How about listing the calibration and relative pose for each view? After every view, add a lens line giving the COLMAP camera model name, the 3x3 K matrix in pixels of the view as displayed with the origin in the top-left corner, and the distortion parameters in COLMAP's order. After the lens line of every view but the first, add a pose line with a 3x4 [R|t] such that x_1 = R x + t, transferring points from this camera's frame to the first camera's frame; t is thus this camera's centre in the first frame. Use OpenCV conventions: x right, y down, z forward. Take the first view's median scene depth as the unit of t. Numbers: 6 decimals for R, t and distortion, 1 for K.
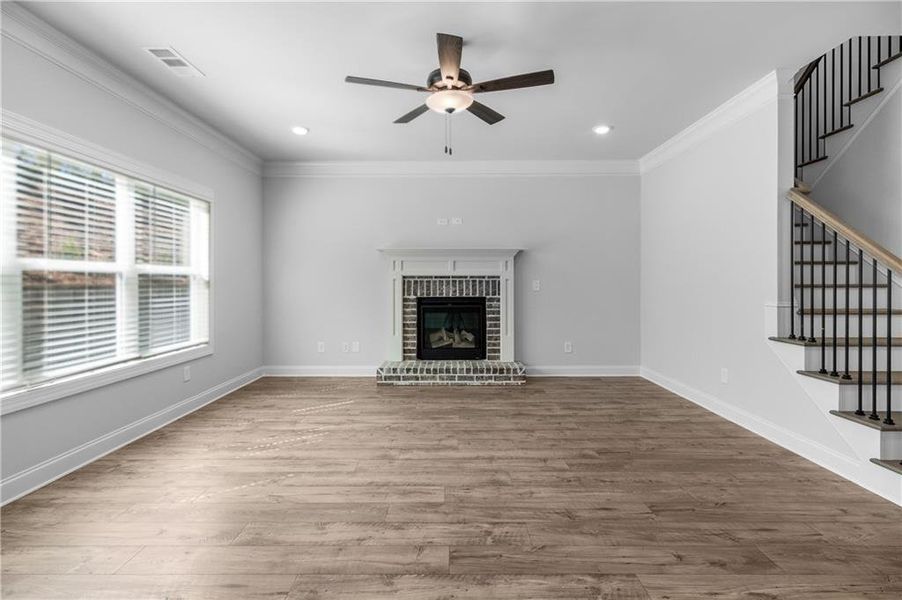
lens RADIAL K [[426.1, 0, 449.3], [0, 426.1, 283.6], [0, 0, 1]] dist [0.001647, 0.000247]
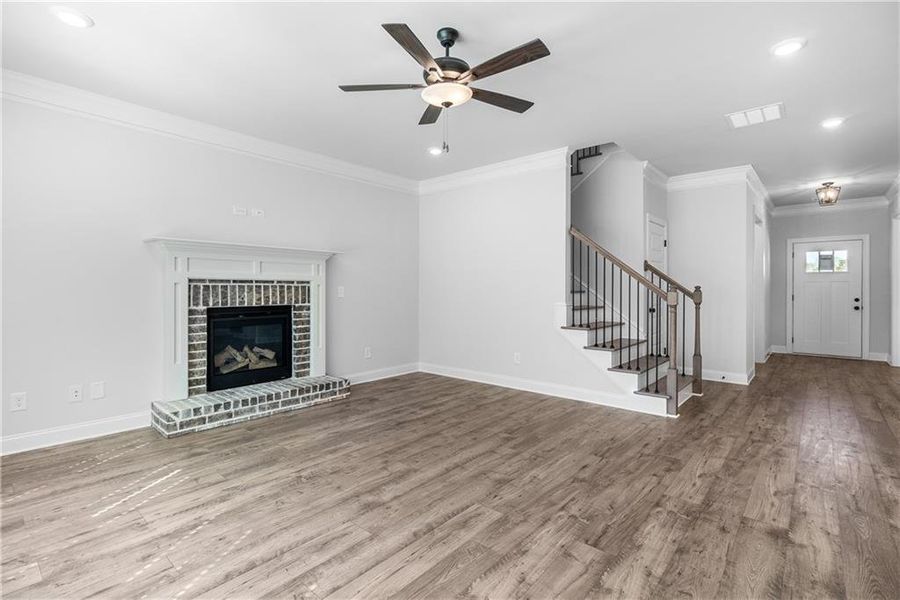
lens RADIAL K [[422.4, 0, 451.1], [0, 422.4, 289.3], [0, 0, 1]] dist [0.000644, 0.000090]
pose [[0.653412, 0.002520, 0.756998, -0.375102], [-0.001395, 0.999997, -0.002124, 0.000586], [-0.757001, 0.000332, 0.653414, 0.210419]]
